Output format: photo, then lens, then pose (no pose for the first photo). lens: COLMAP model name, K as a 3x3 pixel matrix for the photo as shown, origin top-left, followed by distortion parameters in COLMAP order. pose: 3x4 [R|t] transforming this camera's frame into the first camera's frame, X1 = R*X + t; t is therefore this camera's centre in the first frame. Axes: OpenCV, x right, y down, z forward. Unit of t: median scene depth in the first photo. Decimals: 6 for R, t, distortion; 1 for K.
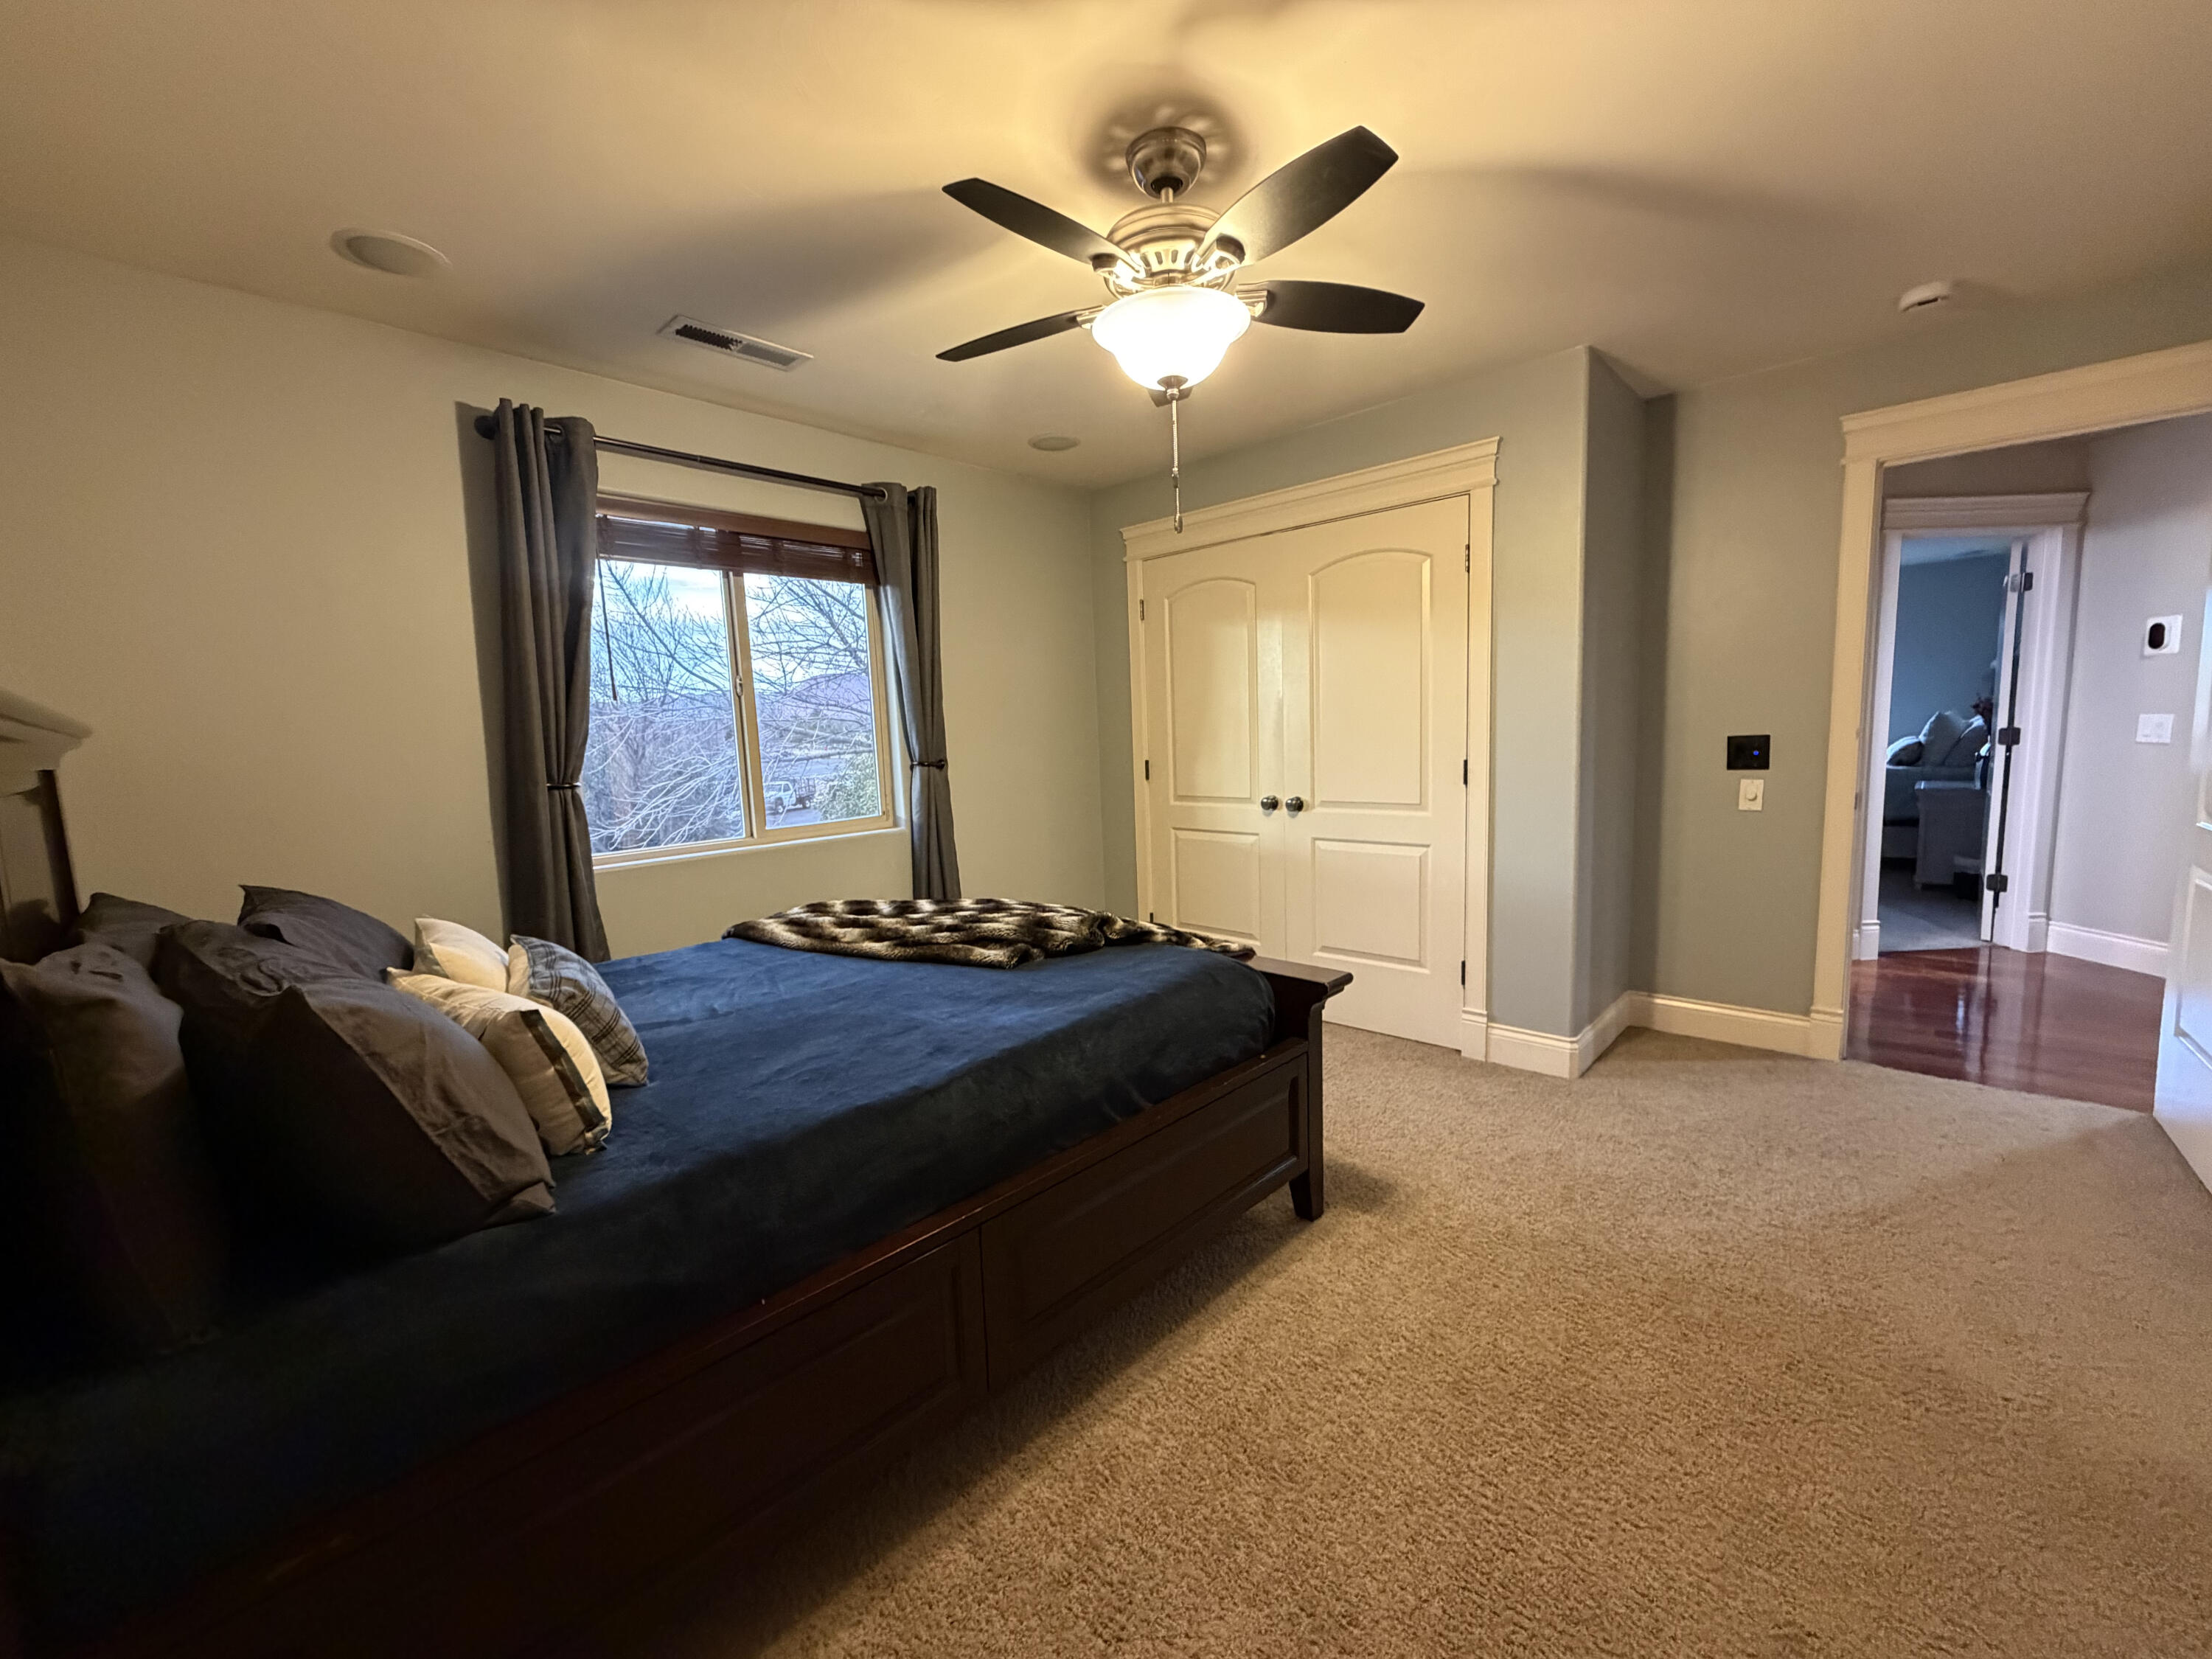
lens RADIAL K [[879.9, 0, 1106.0], [0, 879.9, 829.5], [0, 0, 1]] dist [0.001176, 0.000064]
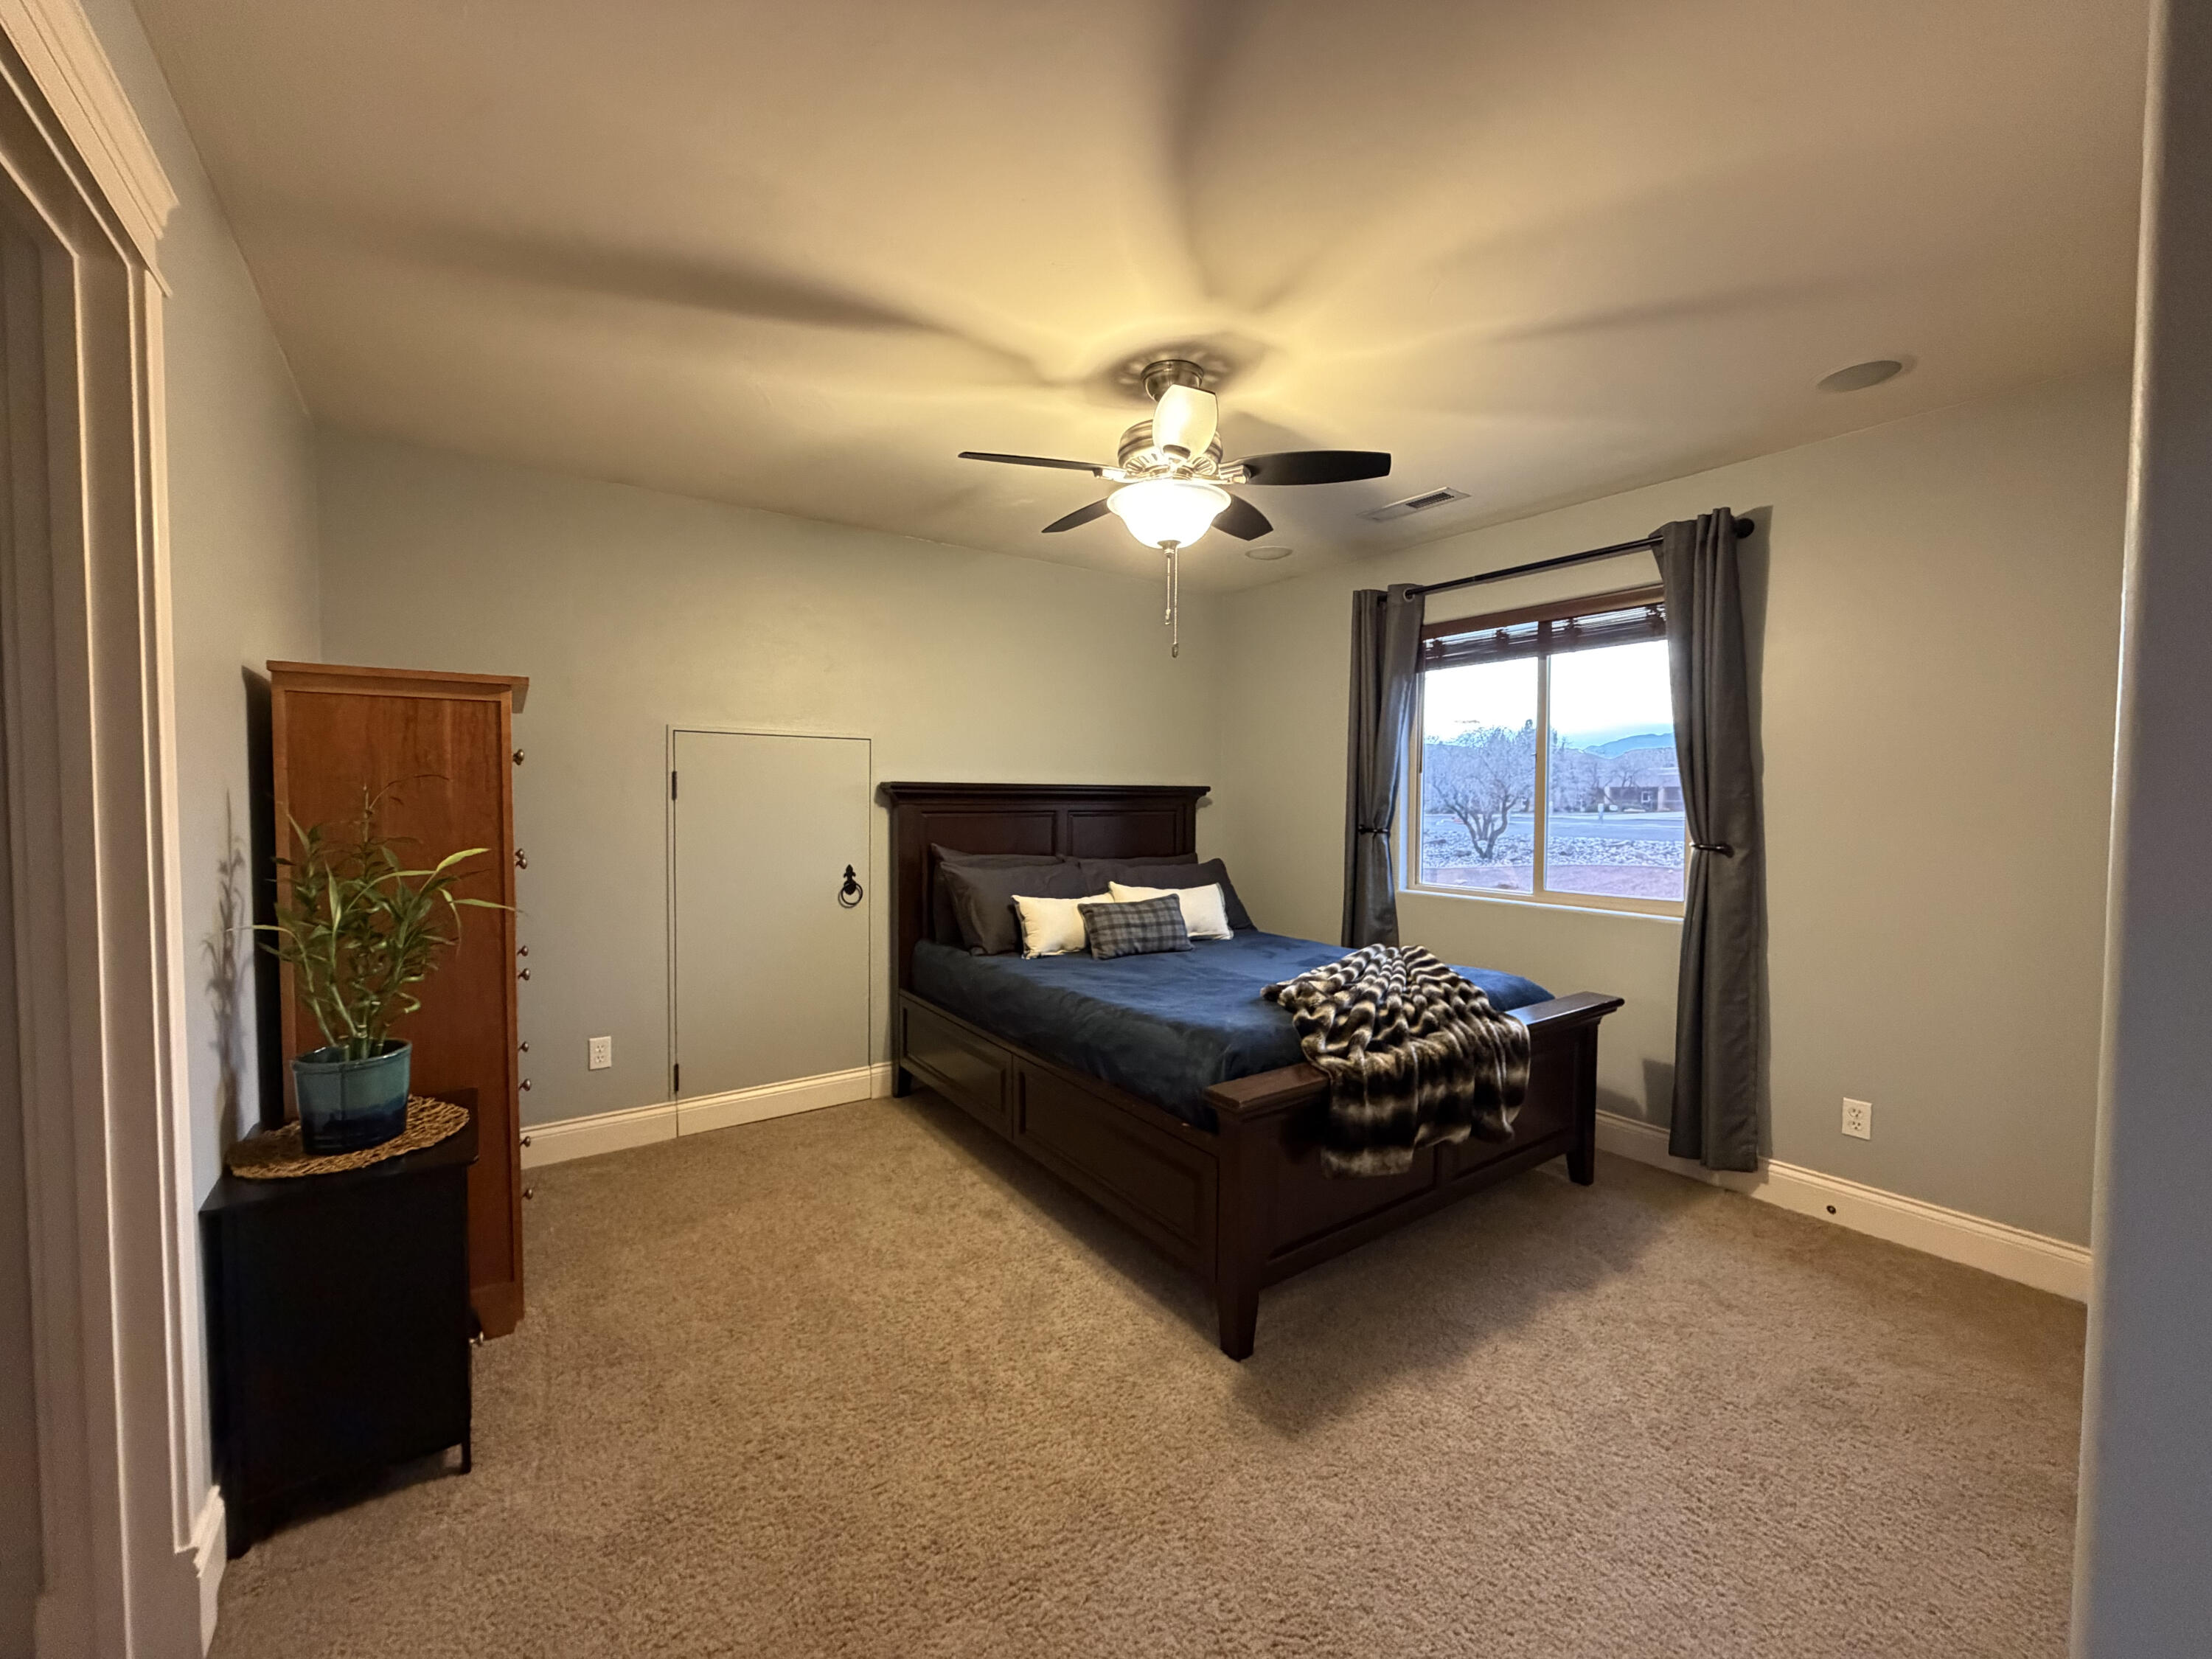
lens RADIAL K [[879.9, 0, 1106.0], [0, 879.9, 829.5], [0, 0, 1]] dist [0.001176, 0.000064]
pose [[-0.185119, 0.074505, -0.979888, 0.792313], [-0.107377, 0.989618, 0.095530, -0.121965], [0.976832, 0.122902, -0.175197, 0.682758]]
